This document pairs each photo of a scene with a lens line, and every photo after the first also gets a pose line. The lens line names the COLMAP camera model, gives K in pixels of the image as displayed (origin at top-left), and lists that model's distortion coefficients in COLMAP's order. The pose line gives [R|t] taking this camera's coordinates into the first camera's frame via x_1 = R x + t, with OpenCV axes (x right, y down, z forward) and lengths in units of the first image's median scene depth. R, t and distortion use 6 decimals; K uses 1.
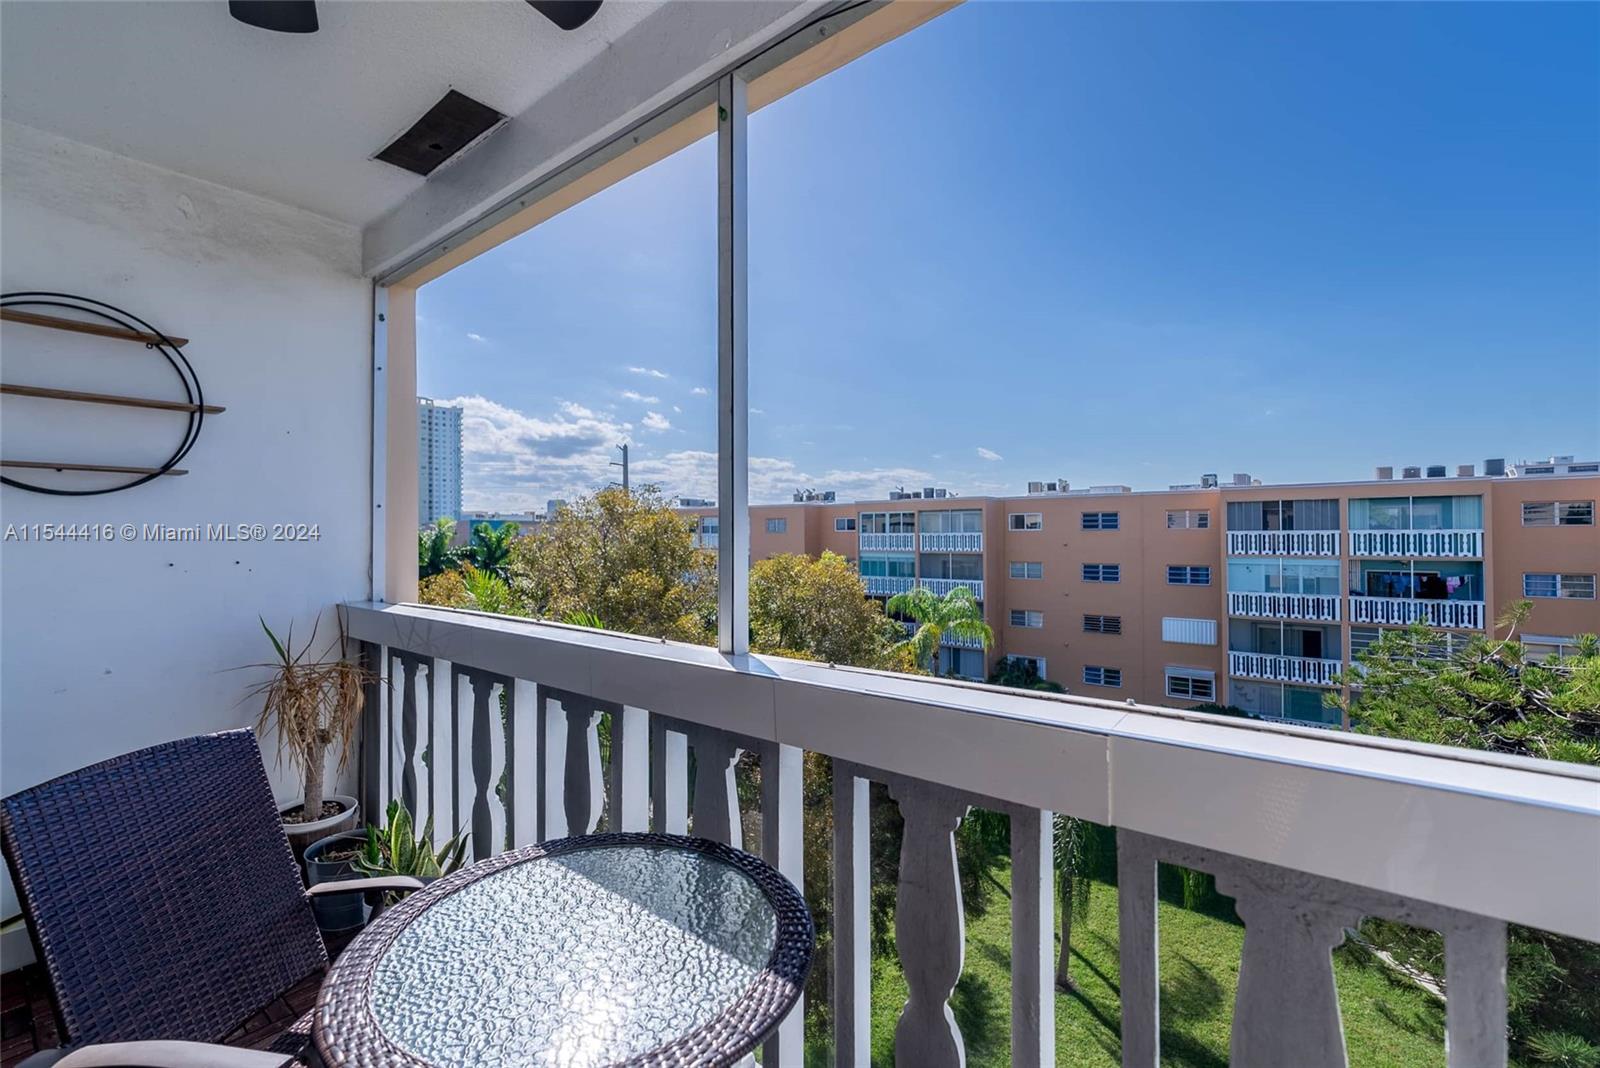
lens RADIAL K [[698.6, 0, 770.0], [0, 698.6, 527.7], [0, 0, 1]] dist [0.000121, 0.000154]
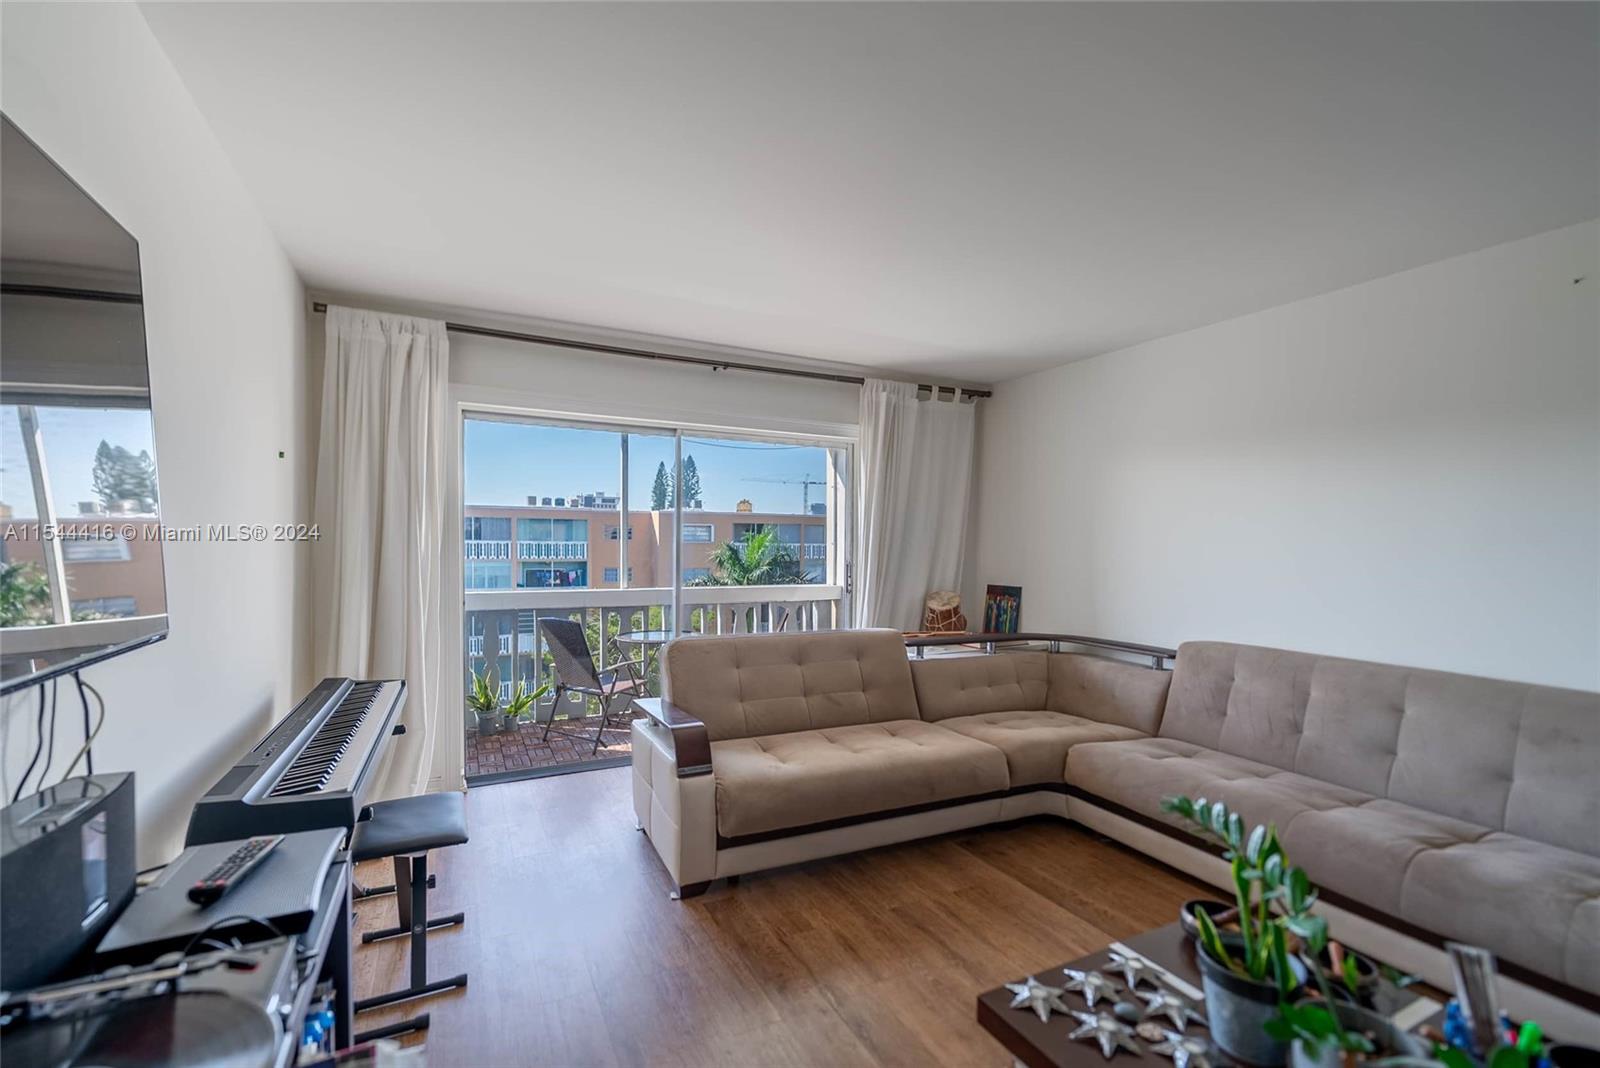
lens RADIAL K [[697.3, 0, 836.4], [0, 697.3, 571.2], [0, 0, 1]] dist [0.000051, 0.000043]
pose [[0.366821, -0.030339, 0.929797, -0.215076], [-0.021852, 0.998911, 0.041215, -0.006628], [-0.930035, -0.035437, 0.365758, -0.097837]]
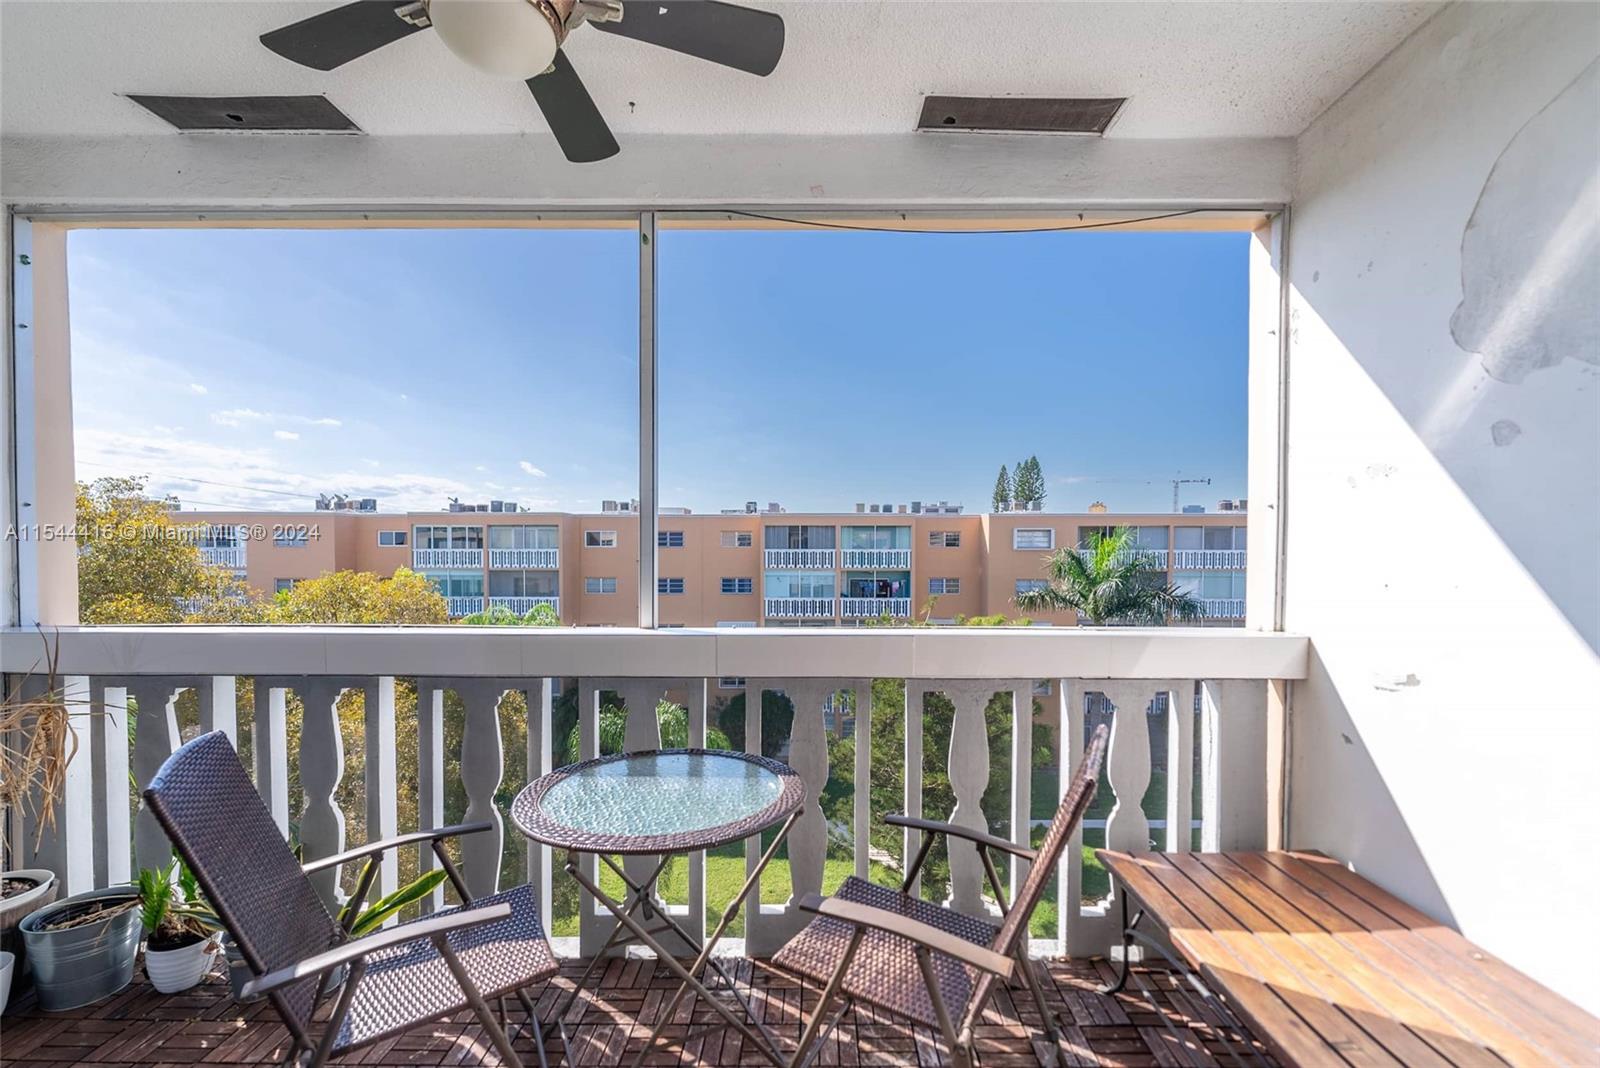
lens RADIAL K [[697.3, 0, 836.4], [0, 697.3, 571.2], [0, 0, 1]] dist [0.000051, 0.000043]
pose [[0.763941, -0.012873, 0.645158, -0.041709], [-0.011665, 0.999362, 0.033754, 0.000675], [-0.645181, -0.033312, 0.763303, -0.019745]]
